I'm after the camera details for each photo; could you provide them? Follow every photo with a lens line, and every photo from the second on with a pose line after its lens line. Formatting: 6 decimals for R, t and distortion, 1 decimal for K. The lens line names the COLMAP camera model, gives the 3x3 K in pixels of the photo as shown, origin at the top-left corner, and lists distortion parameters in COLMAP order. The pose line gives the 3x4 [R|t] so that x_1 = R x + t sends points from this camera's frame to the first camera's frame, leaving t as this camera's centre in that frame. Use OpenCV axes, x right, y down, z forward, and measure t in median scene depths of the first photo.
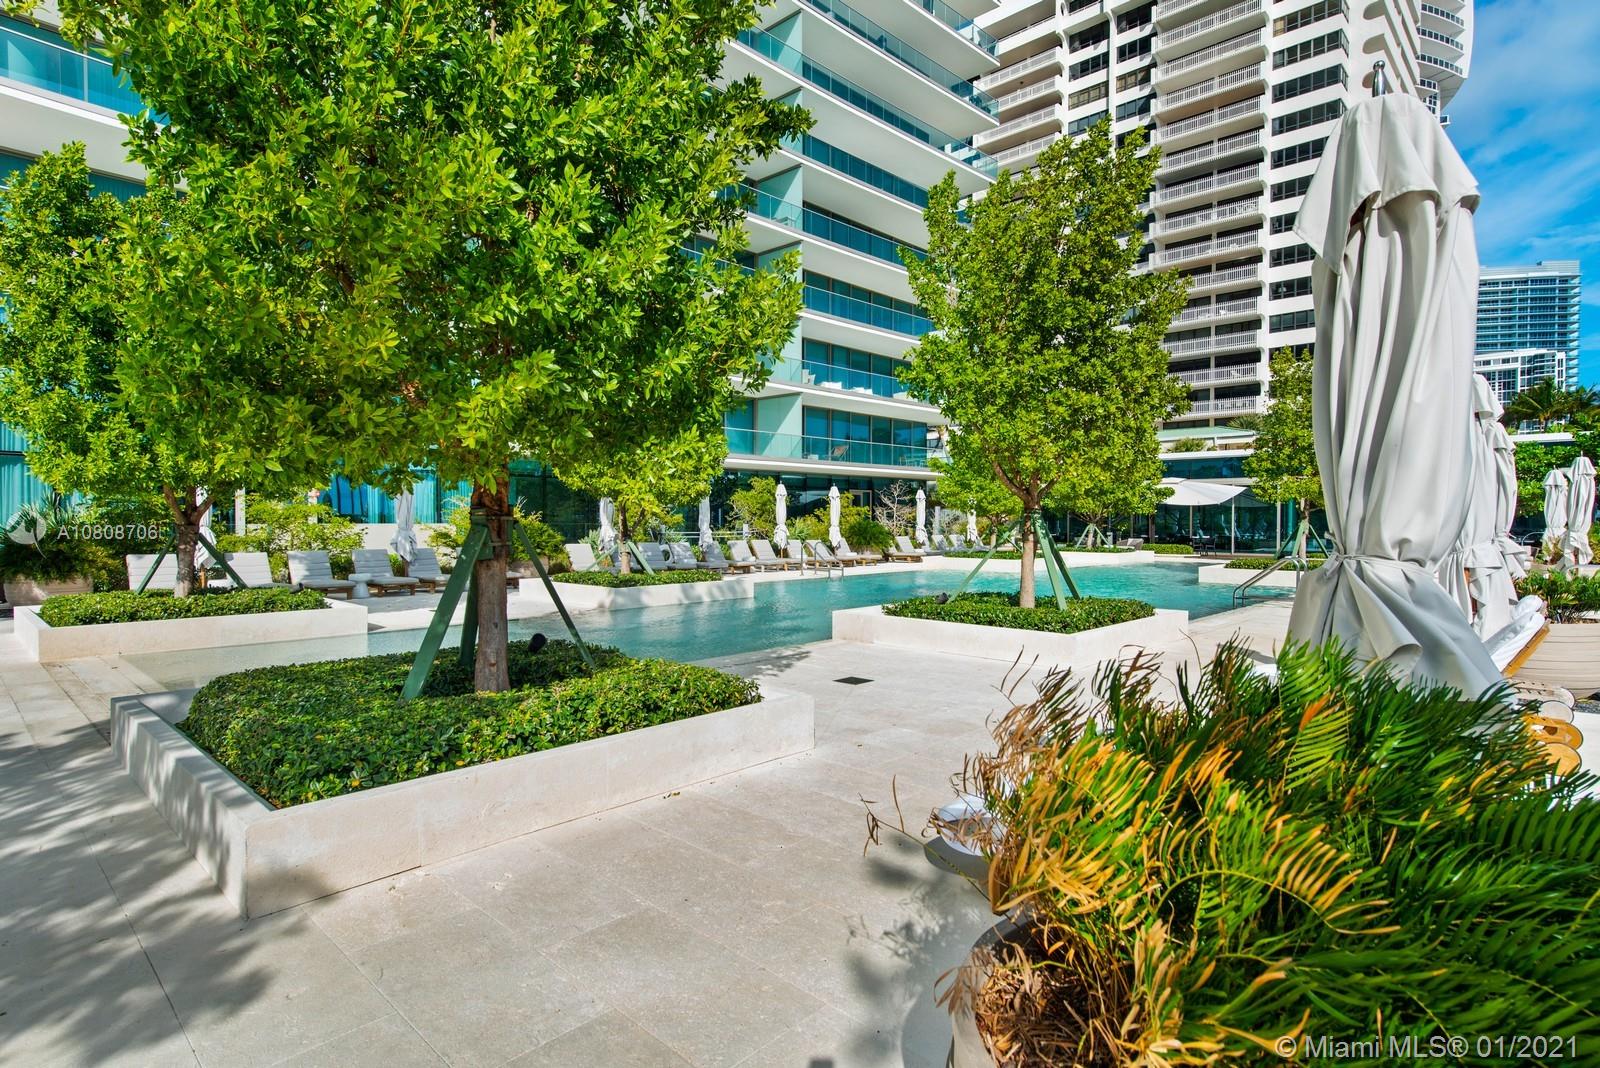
lens RADIAL K [[839.7, 0, 798.4], [0, 839.7, 525.0], [0, 0, 1]] dist [-0.000575, 0.000076]
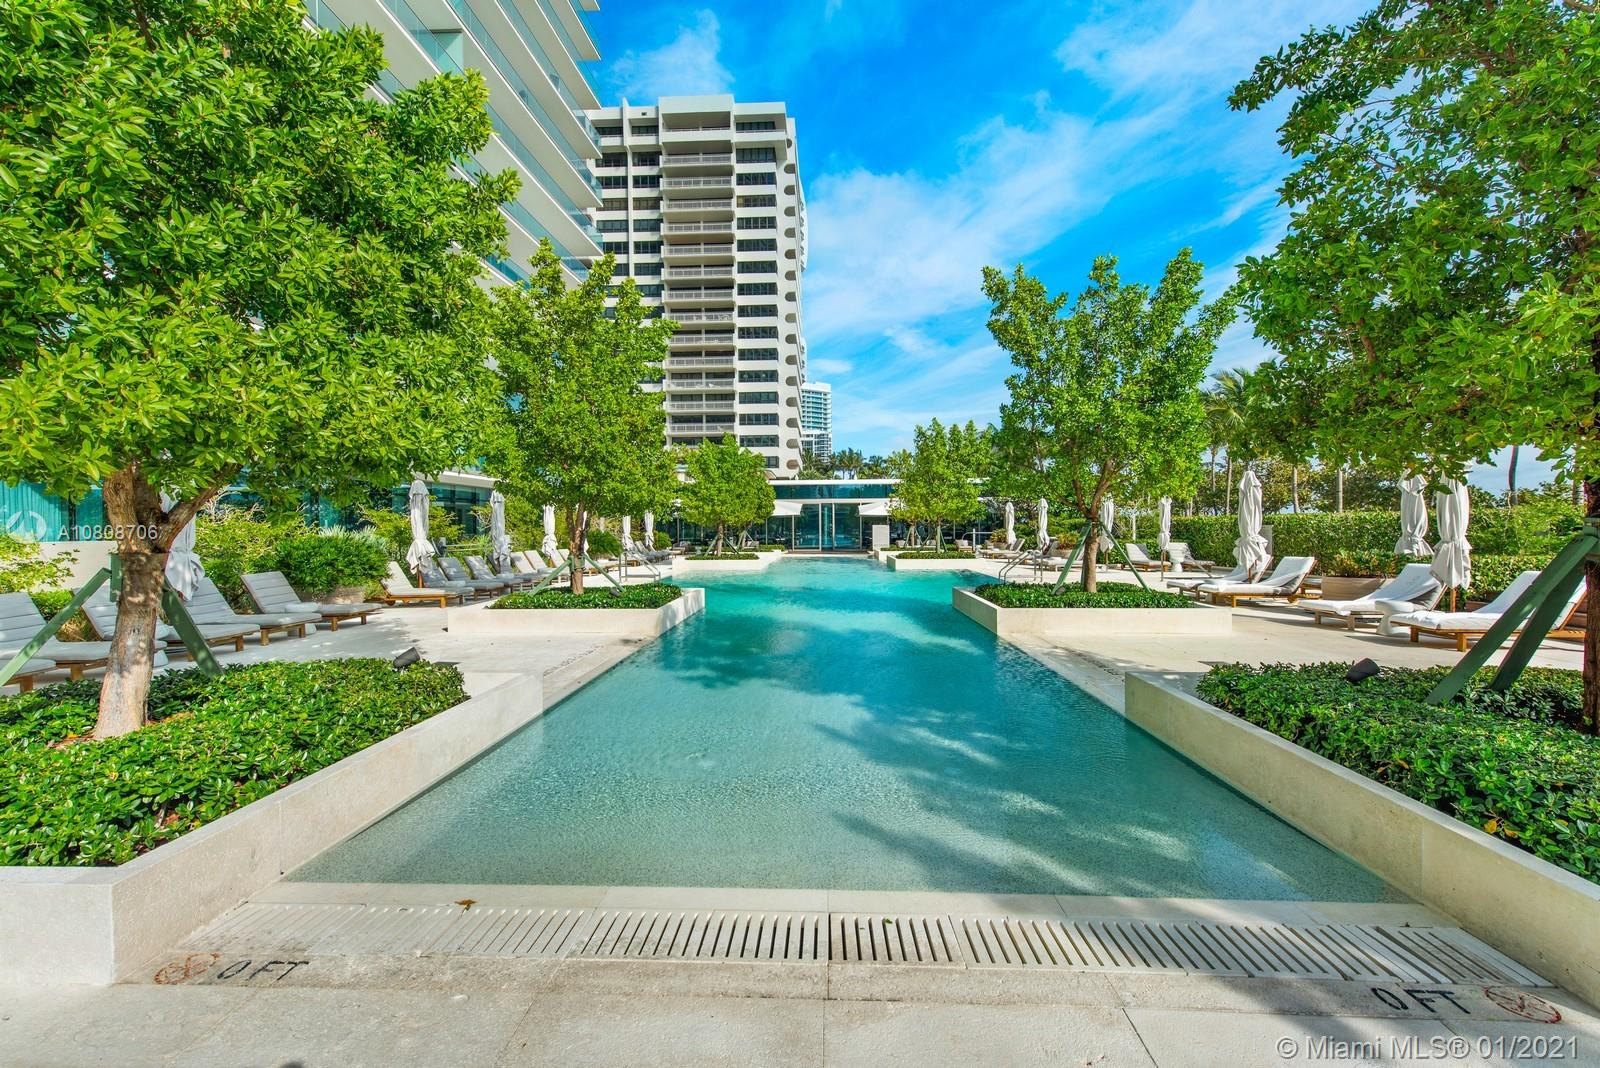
lens RADIAL K [[622.6, 0, 801.3], [0, 622.6, 538.3], [0, 0, 1]] dist [0.001652, 0.000032]
pose [[0.741216, -0.020887, 0.670941, -0.110711], [0.014407, 0.999781, 0.015208, -0.000889], [-0.671112, -0.001606, 0.741354, 0.088072]]
